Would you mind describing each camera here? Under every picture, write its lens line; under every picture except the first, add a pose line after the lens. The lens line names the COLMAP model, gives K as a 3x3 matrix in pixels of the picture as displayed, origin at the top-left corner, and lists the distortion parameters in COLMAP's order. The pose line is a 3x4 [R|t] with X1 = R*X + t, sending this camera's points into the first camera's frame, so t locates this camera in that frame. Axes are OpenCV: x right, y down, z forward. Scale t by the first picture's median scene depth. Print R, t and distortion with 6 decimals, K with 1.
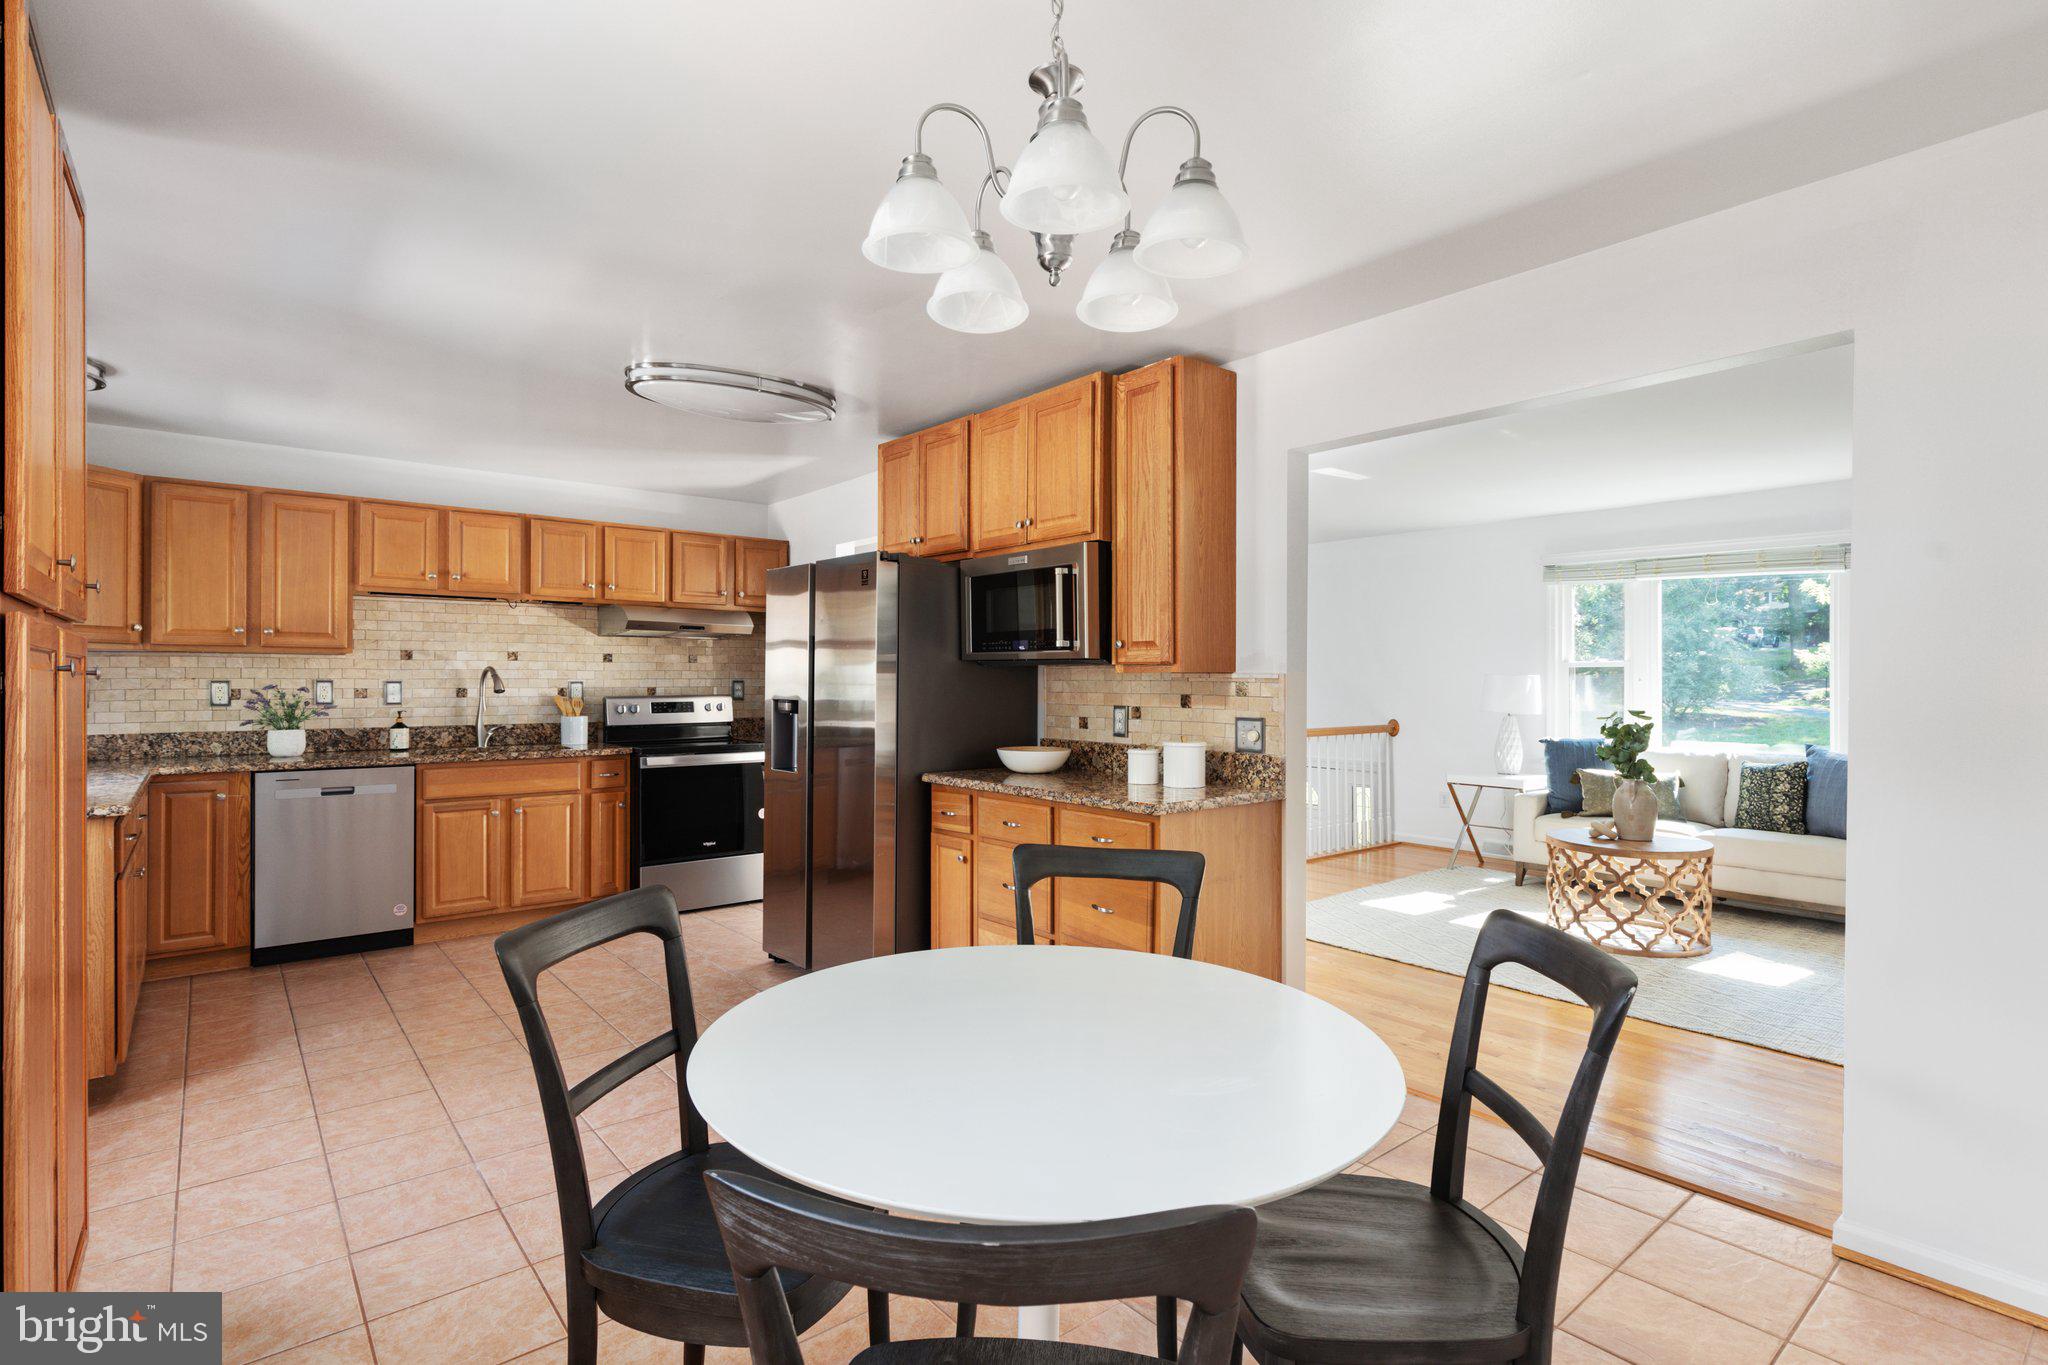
lens RADIAL K [[984.8, 0, 1024.0], [0, 984.8, 682.5], [0, 0, 1]] dist [0.002144, 0.000211]
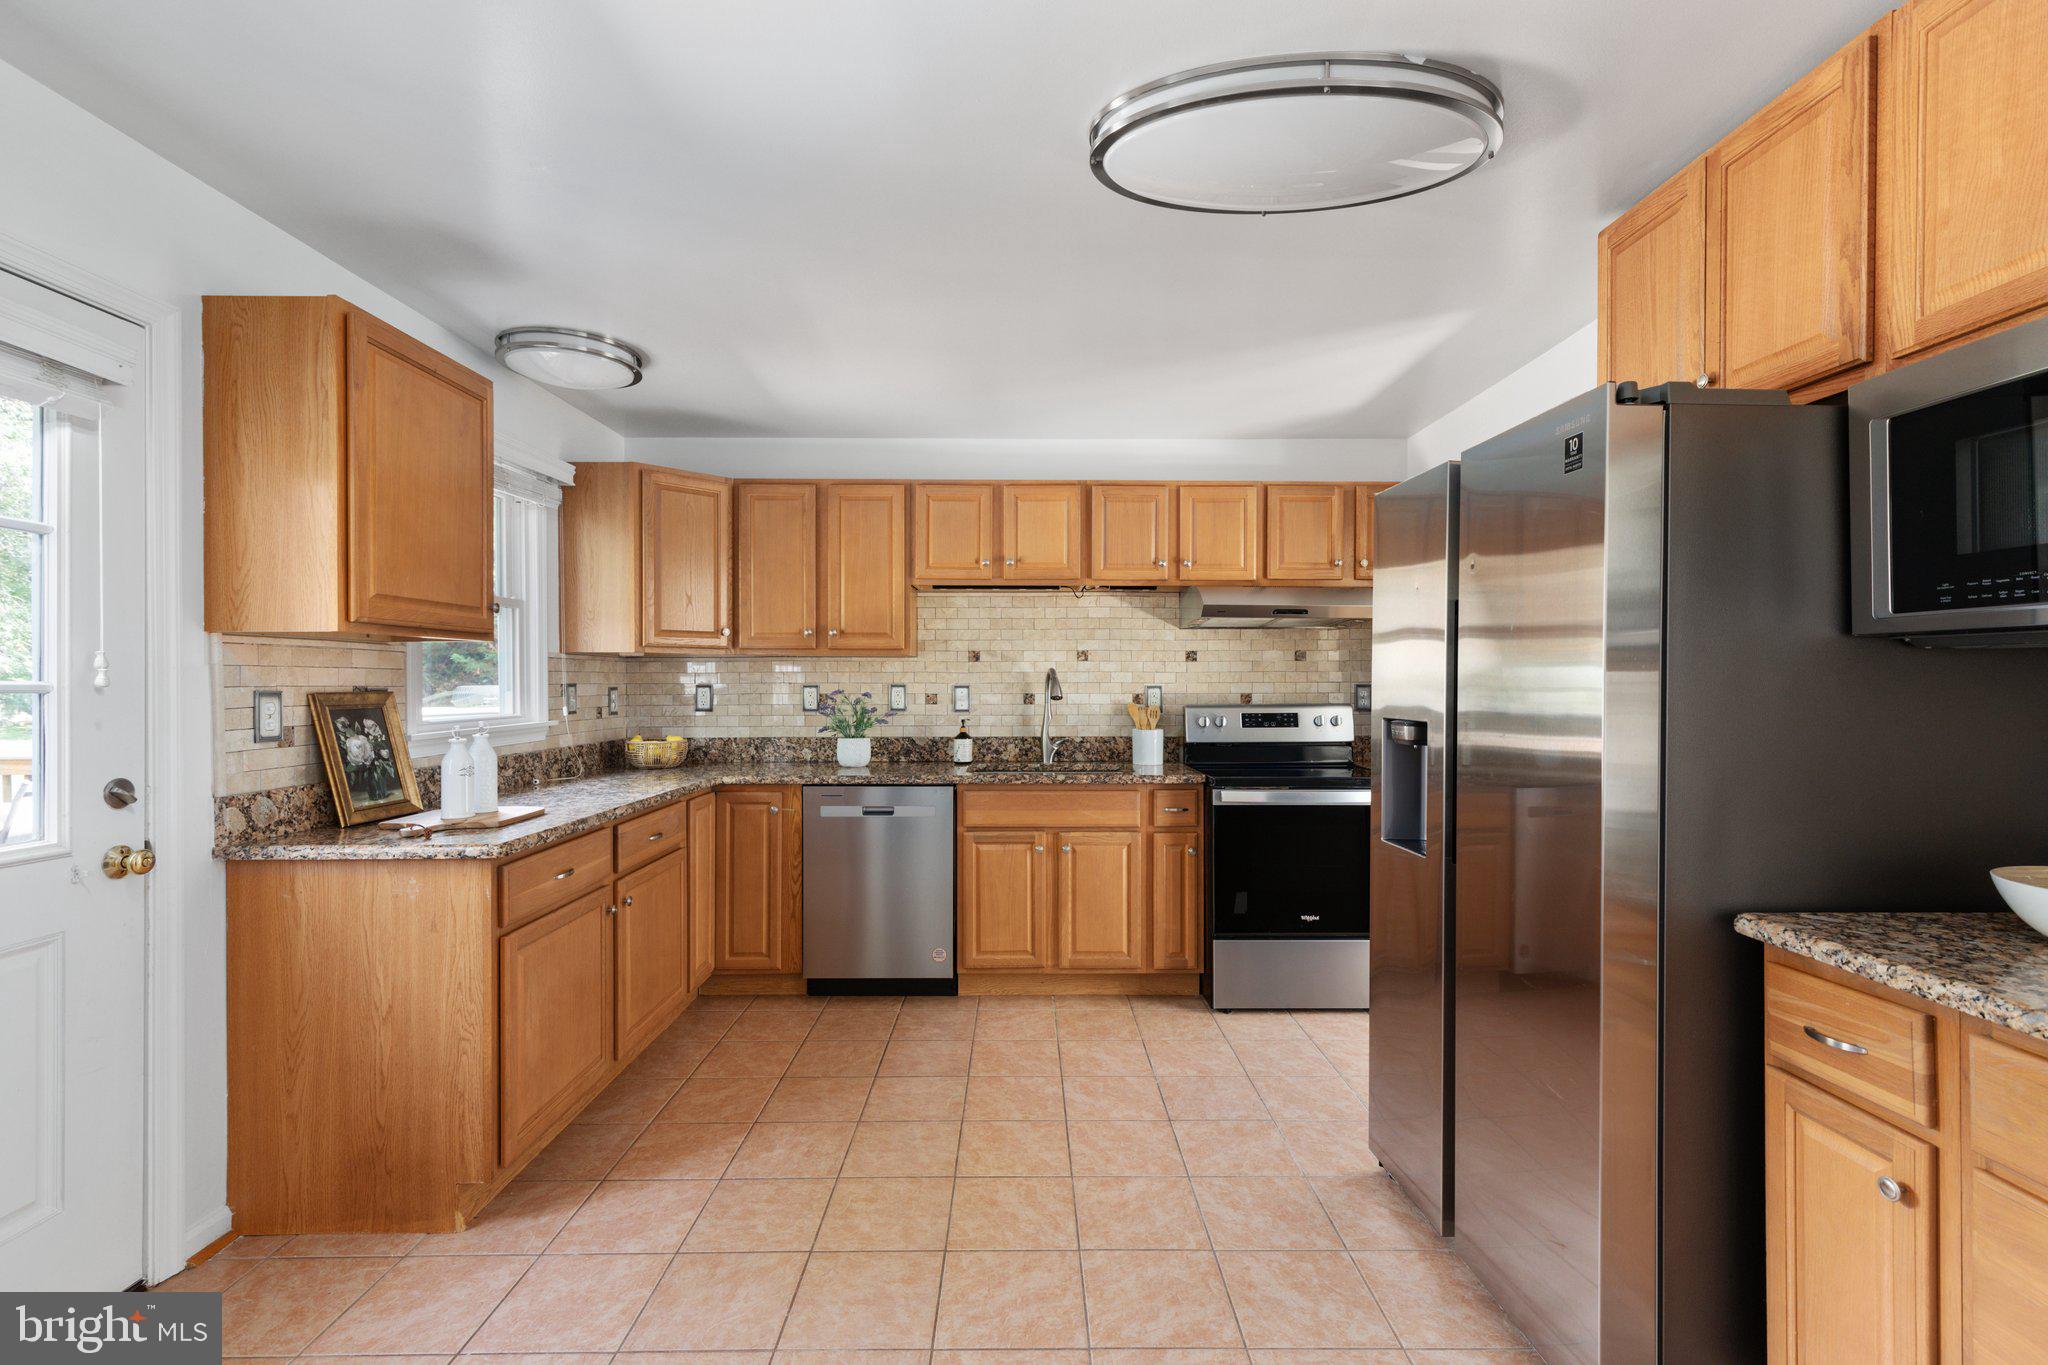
lens RADIAL K [[912.2, 0, 1024.0], [0, 912.2, 682.5], [0, 0, 1]] dist [0.002267, 0.000651]
pose [[0.773780, -0.001580, -0.633453, -0.072130], [-0.000061, 0.999997, -0.002569, -0.002157], [0.633455, 0.002027, 0.773777, 0.407396]]
